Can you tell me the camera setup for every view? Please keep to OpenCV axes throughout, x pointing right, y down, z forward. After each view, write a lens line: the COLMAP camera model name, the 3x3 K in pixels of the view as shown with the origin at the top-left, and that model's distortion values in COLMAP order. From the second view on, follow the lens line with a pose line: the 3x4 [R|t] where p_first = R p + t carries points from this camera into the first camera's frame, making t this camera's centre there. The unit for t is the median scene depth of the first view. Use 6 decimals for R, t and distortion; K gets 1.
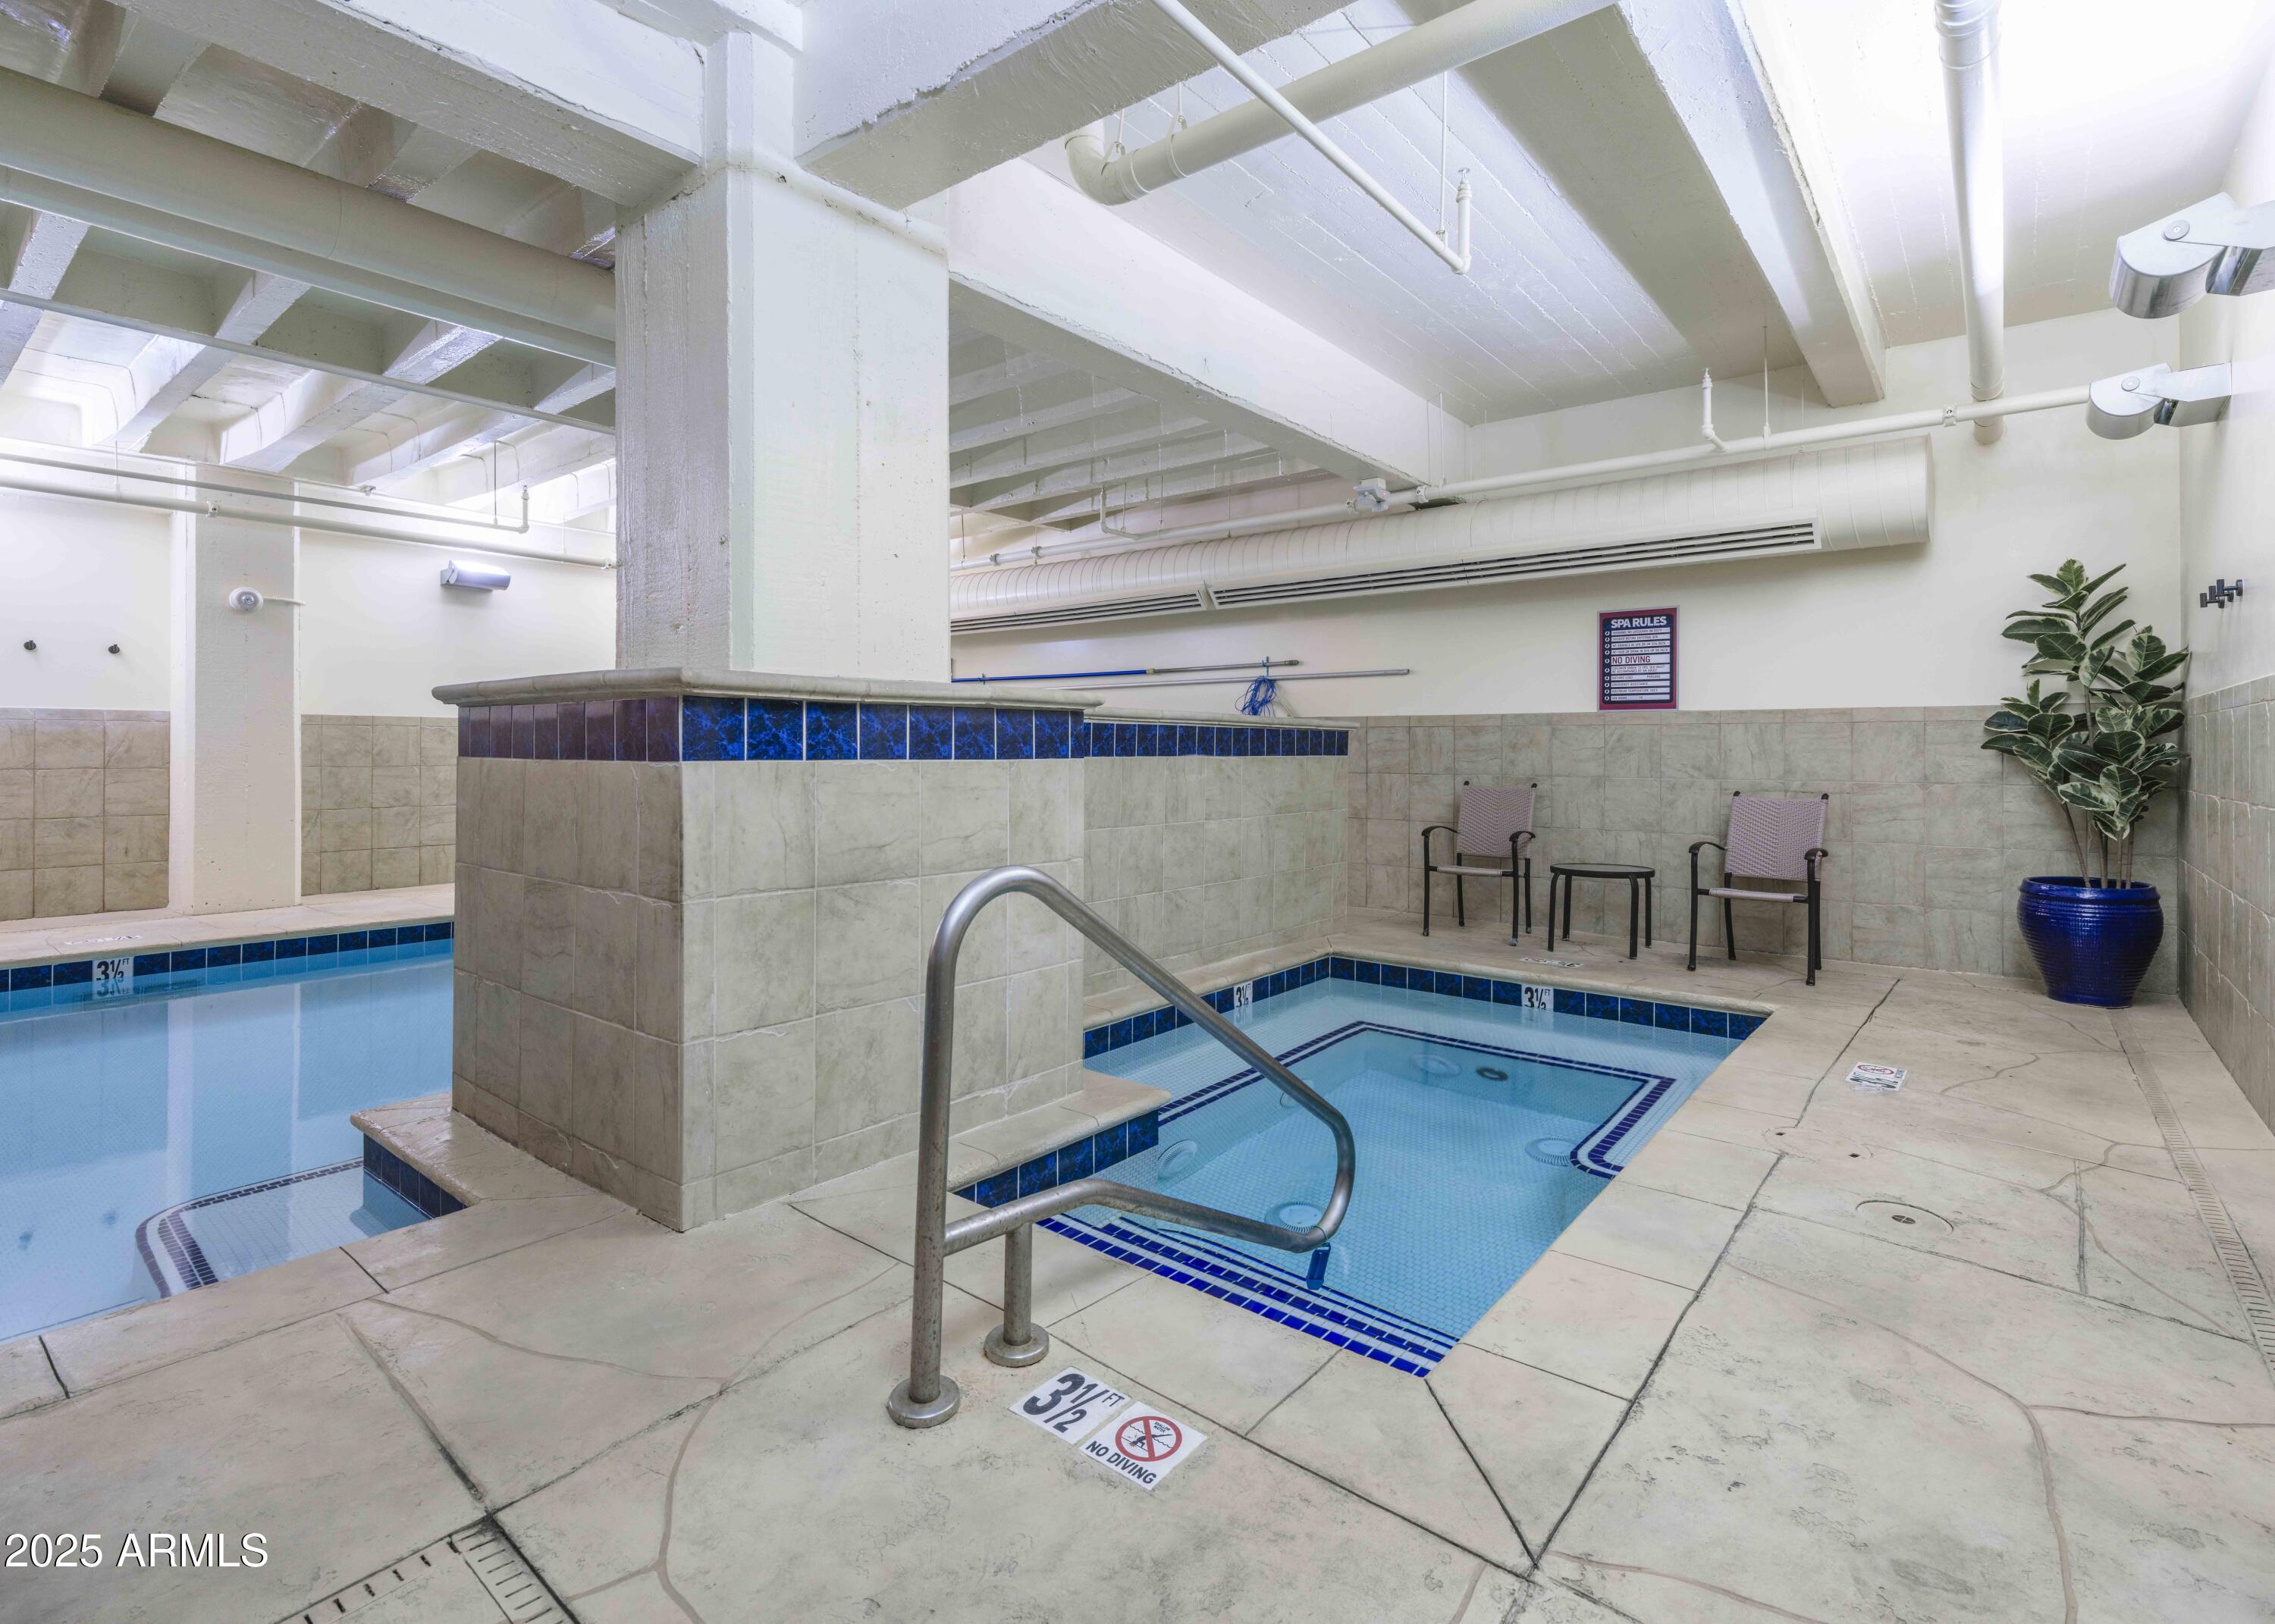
lens RADIAL K [[1061.3, 0, 1141.5], [0, 1061.3, 745.4], [0, 0, 1]] dist [-0.000044, 0.000103]
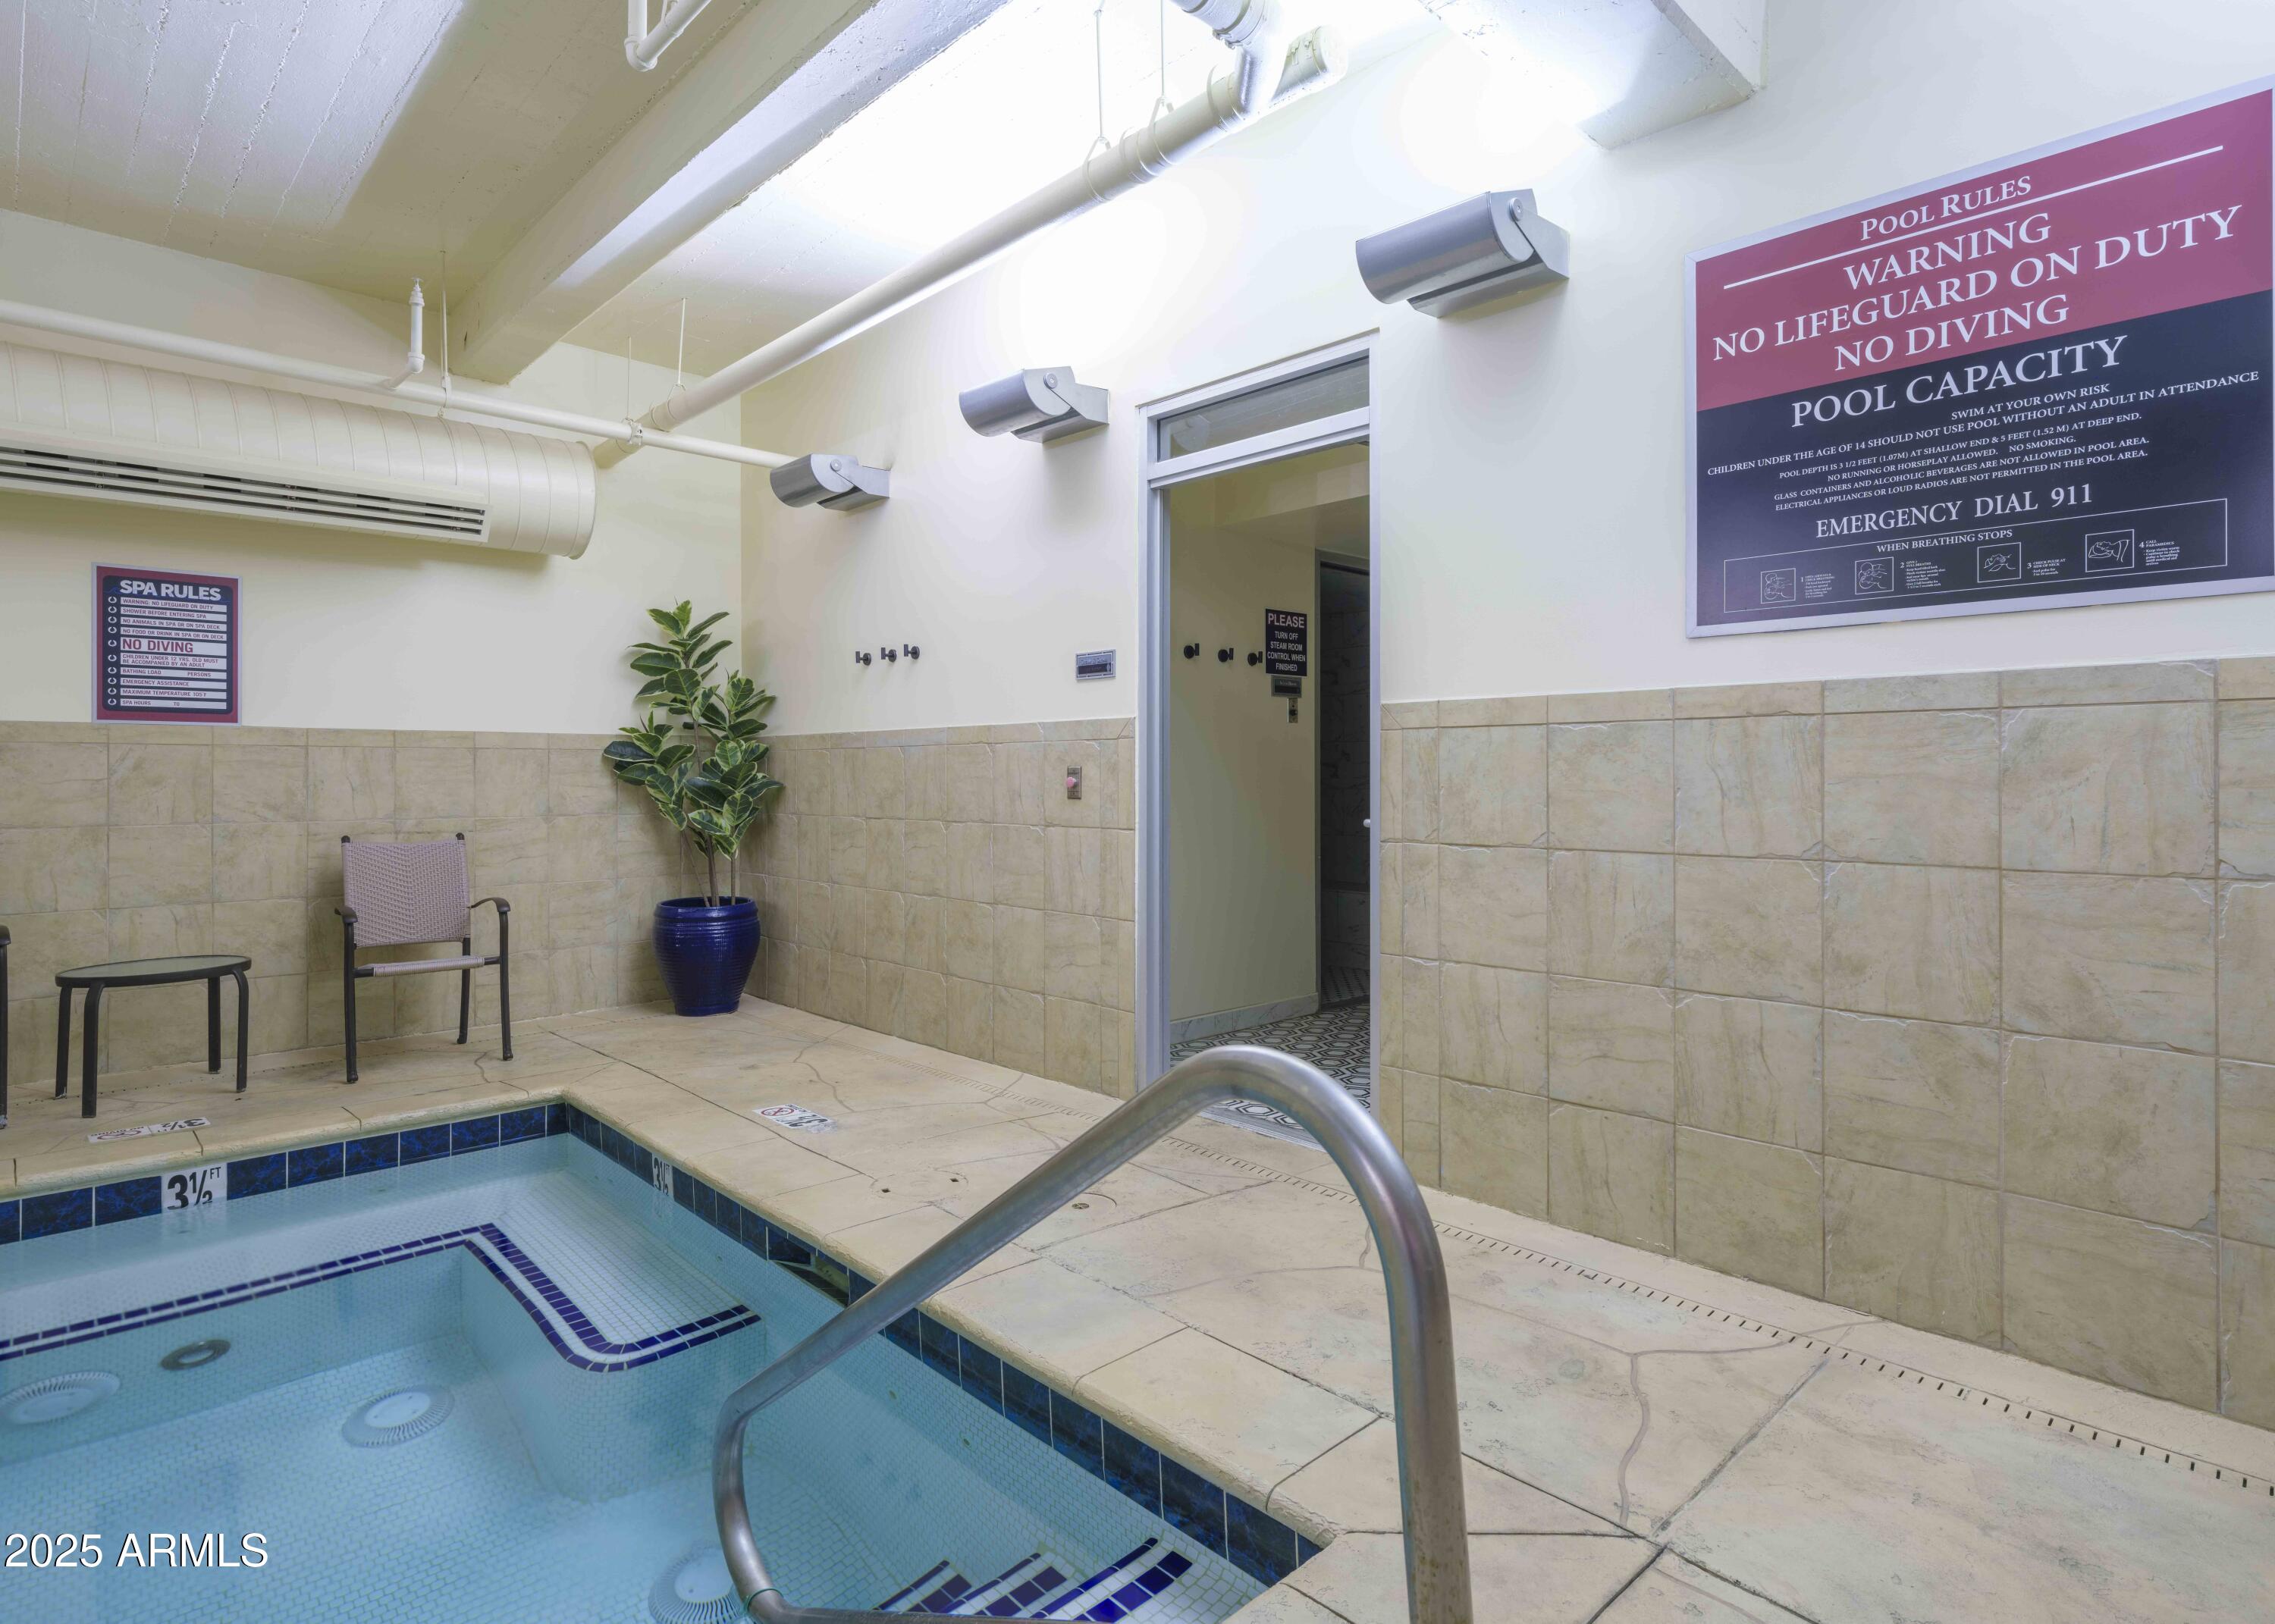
lens RADIAL K [[1212.0, 0, 1140.6], [0, 1212.0, 767.5], [0, 0, 1]] dist [-0.001995, -0.000264]
pose [[0.128117, 0.003145, 0.991754, -0.241578], [-0.000936, 0.999995, -0.003050, -0.003919], [-0.991759, -0.000537, 0.128119, 0.350899]]
